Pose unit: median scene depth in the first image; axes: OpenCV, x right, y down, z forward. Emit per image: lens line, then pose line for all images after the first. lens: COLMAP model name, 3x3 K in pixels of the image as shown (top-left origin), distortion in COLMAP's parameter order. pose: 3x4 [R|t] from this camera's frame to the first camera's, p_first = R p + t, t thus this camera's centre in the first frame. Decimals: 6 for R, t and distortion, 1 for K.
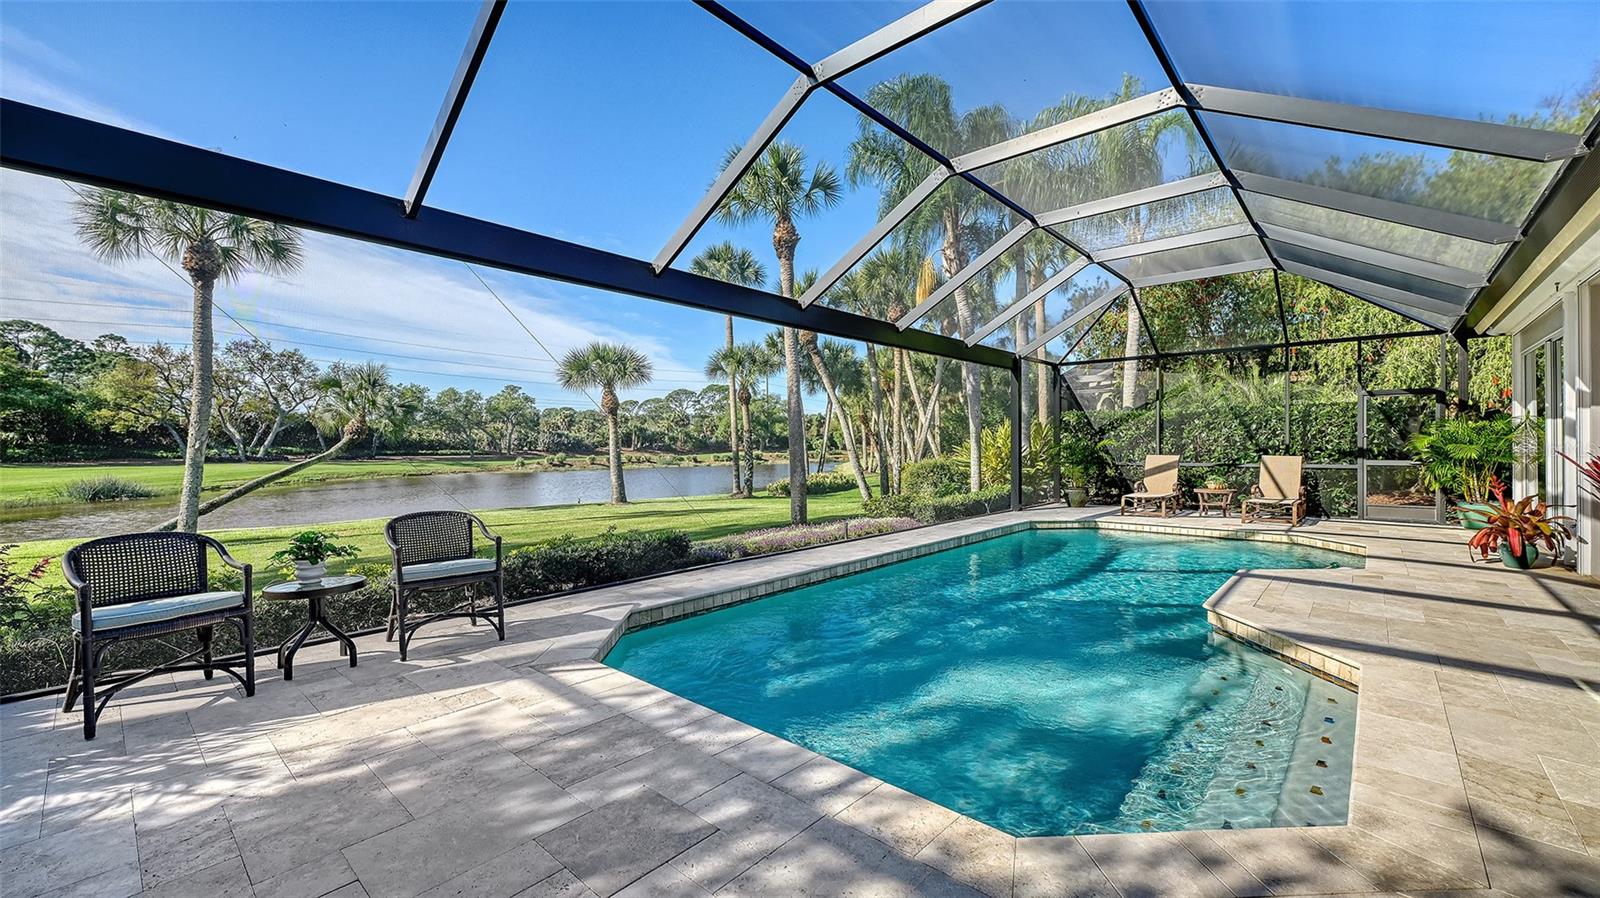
lens RADIAL K [[646.7, 0, 829.9], [0, 646.7, 445.3], [0, 0, 1]] dist [-0.001735, -0.000196]
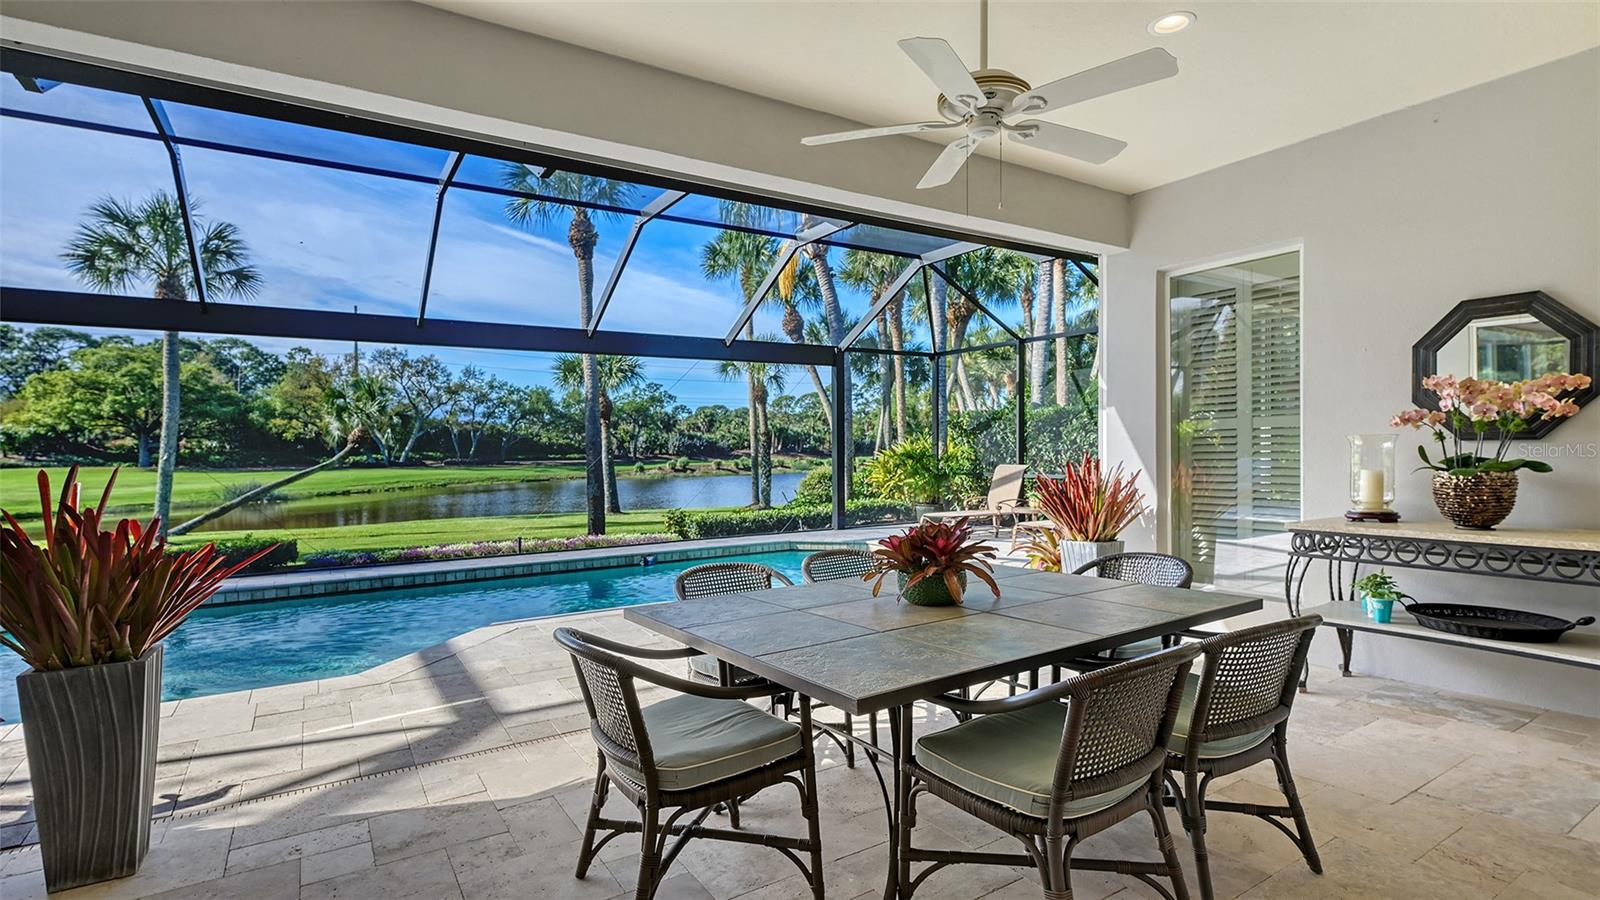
lens RADIAL K [[780.2, 0, 815.5], [0, 780.2, 450.9], [0, 0, 1]] dist [-0.001146, -0.000160]
pose [[0.960216, -0.005340, -0.279207, 0.082367], [0.007201, 0.999958, 0.005640, -0.001498], [0.279165, -0.007427, 0.960214, -0.001191]]
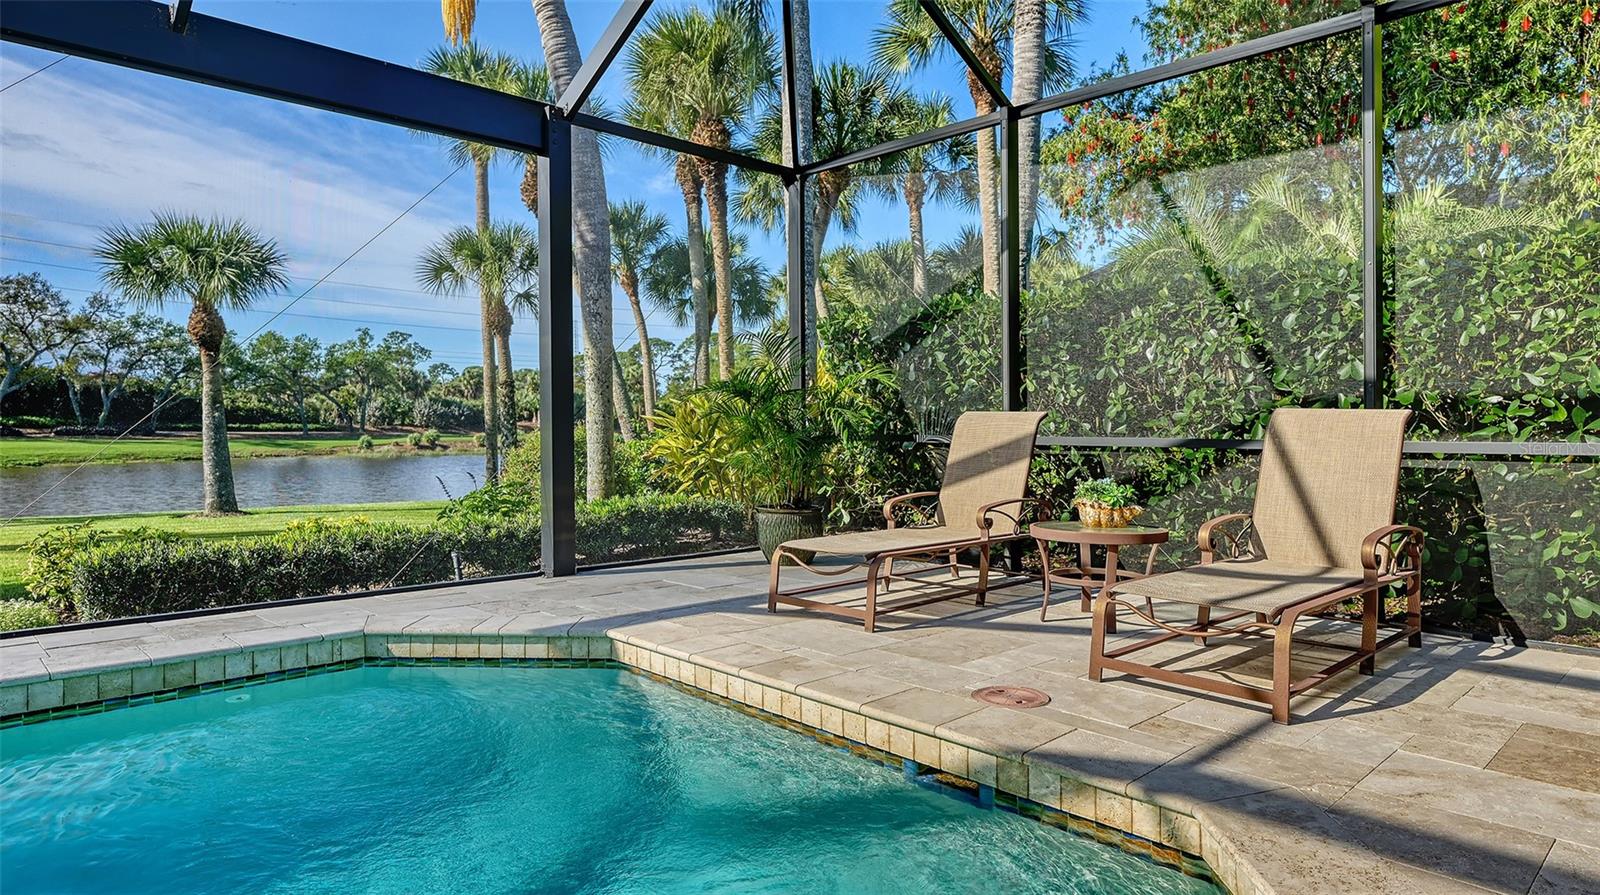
lens RADIAL K [[938.5, 0, 804.4], [0, 938.5, 436.7], [0, 0, 1]] dist [0.008252, -0.001959]
pose [[0.995843, 0.008392, -0.090694, 0.068902], [-0.007058, 0.999862, 0.015020, 0.003141], [0.090807, -0.014317, 0.995766, 0.078726]]
